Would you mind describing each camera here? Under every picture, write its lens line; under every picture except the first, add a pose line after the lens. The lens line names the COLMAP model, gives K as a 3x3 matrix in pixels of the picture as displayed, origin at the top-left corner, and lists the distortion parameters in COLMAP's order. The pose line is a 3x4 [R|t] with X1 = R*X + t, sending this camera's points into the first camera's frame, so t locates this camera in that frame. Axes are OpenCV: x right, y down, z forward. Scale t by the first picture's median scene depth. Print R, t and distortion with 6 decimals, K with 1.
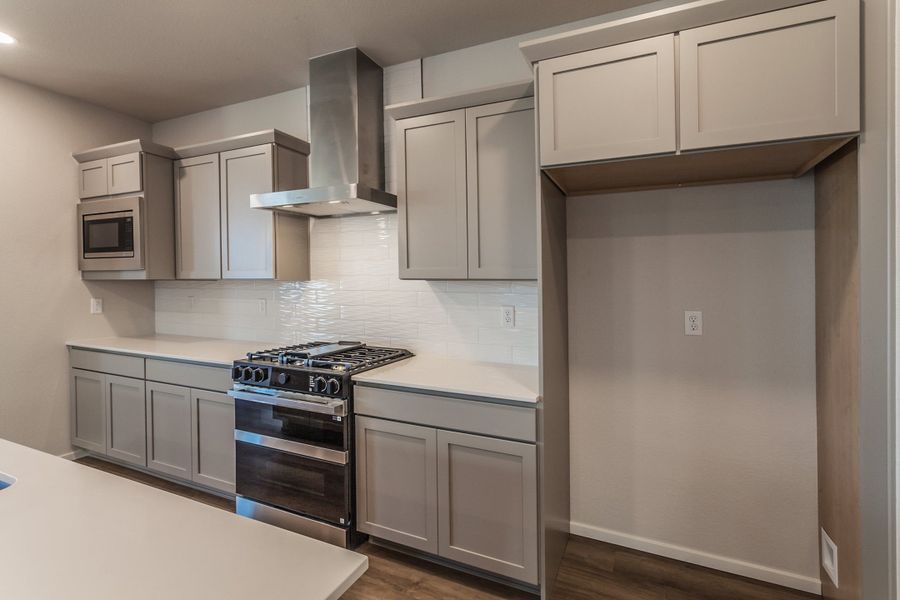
lens RADIAL K [[424.4, 0, 436.2], [0, 424.4, 281.2], [0, 0, 1]] dist [0.002283, 0.000450]
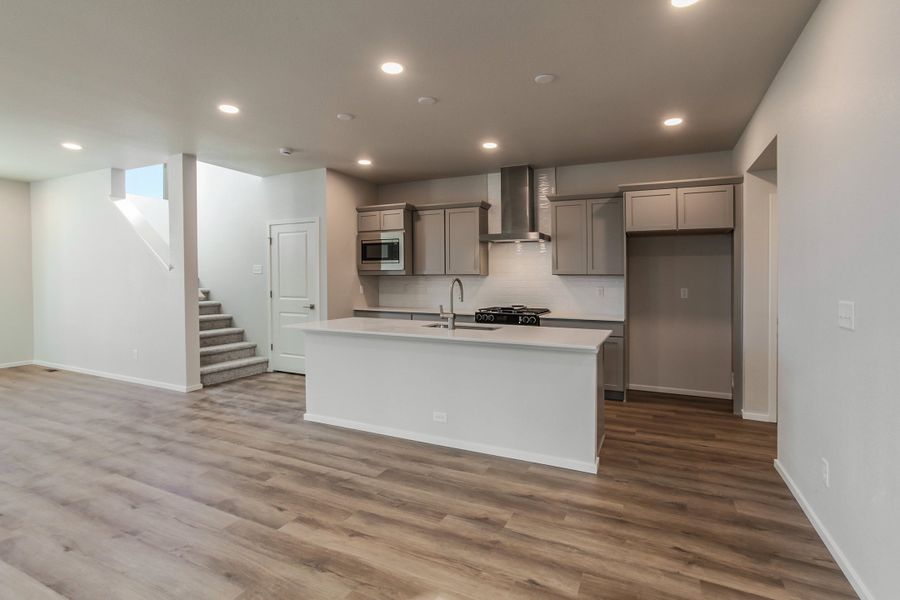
lens RADIAL K [[439.6, 0, 430.5], [0, 439.6, 282.8], [0, 0, 1]] dist [-0.064094, 0.046860]
pose [[0.999904, 0.000702, -0.013841, -0.547364], [-0.000551, 0.999941, 0.010894, 0.010742], [0.013848, -0.010885, 0.999845, -1.008716]]
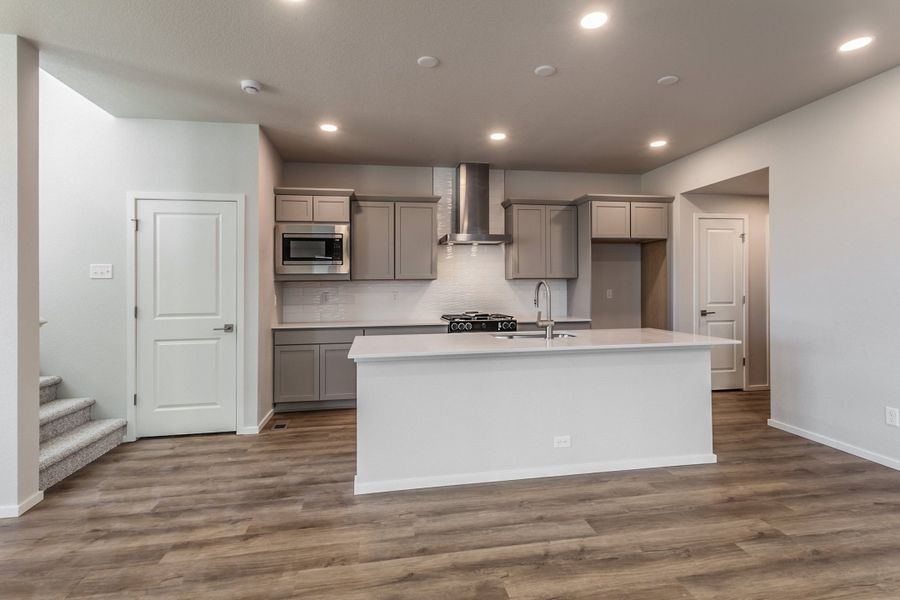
lens RADIAL K [[452.1, 0, 453.4], [0, 452.1, 283.8], [0, 0, 1]] dist [0.004635, 0.000197]
pose [[0.817725, -0.009437, 0.575532, -1.332095], [0.012470, 0.999921, -0.001322, 0.017430], [-0.575474, 0.008257, 0.817778, -0.555240]]
